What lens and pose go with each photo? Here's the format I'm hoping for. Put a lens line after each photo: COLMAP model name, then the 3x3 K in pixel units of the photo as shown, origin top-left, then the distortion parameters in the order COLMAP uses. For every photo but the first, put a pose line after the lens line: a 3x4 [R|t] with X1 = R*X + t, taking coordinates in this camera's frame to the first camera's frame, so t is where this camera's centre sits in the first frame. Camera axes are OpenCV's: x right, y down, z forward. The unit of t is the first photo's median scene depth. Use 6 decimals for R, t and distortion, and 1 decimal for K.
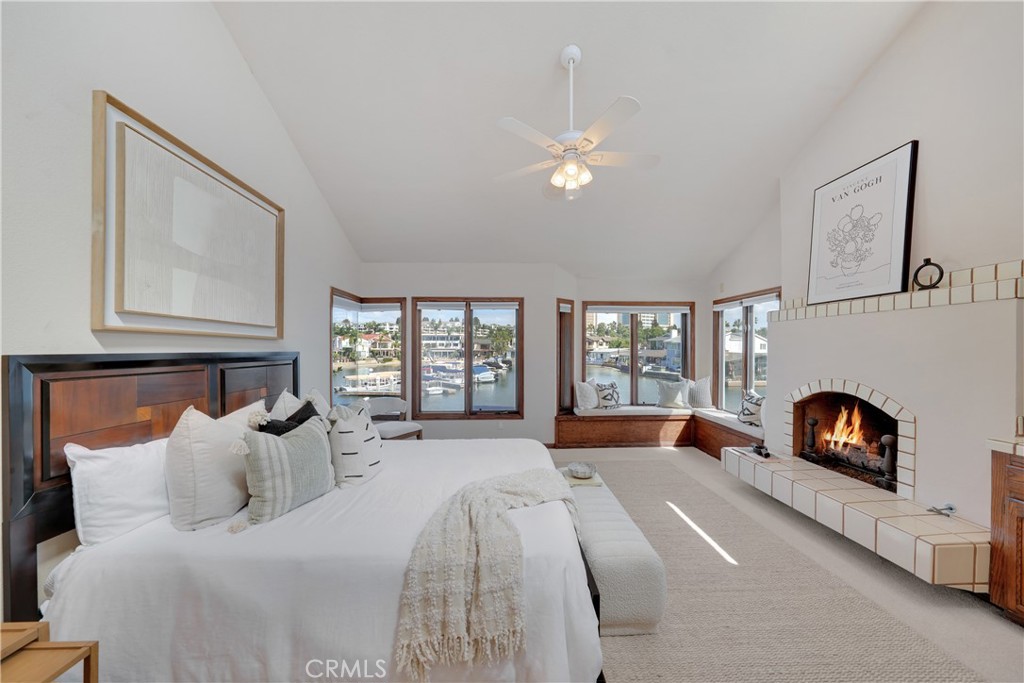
lens RADIAL K [[355.7, 0, 515.8], [0, 355.7, 350.7], [0, 0, 1]] dist [-0.025041, 0.004141]
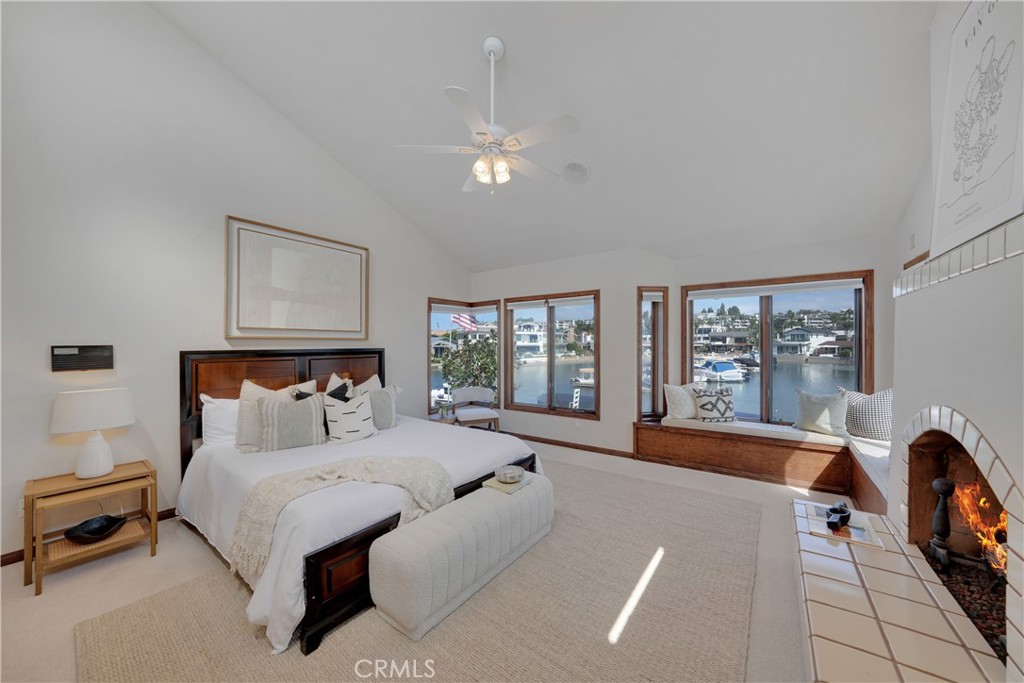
lens RADIAL K [[355.7, 0, 523.3], [0, 355.7, 344.5], [0, 0, 1]] dist [-0.025041, 0.004141]
pose [[0.795738, -0.003725, -0.605629, 0.509962], [0.002484, 0.999993, -0.002886, -0.005047], [0.605635, 0.000792, 0.795742, 0.170917]]
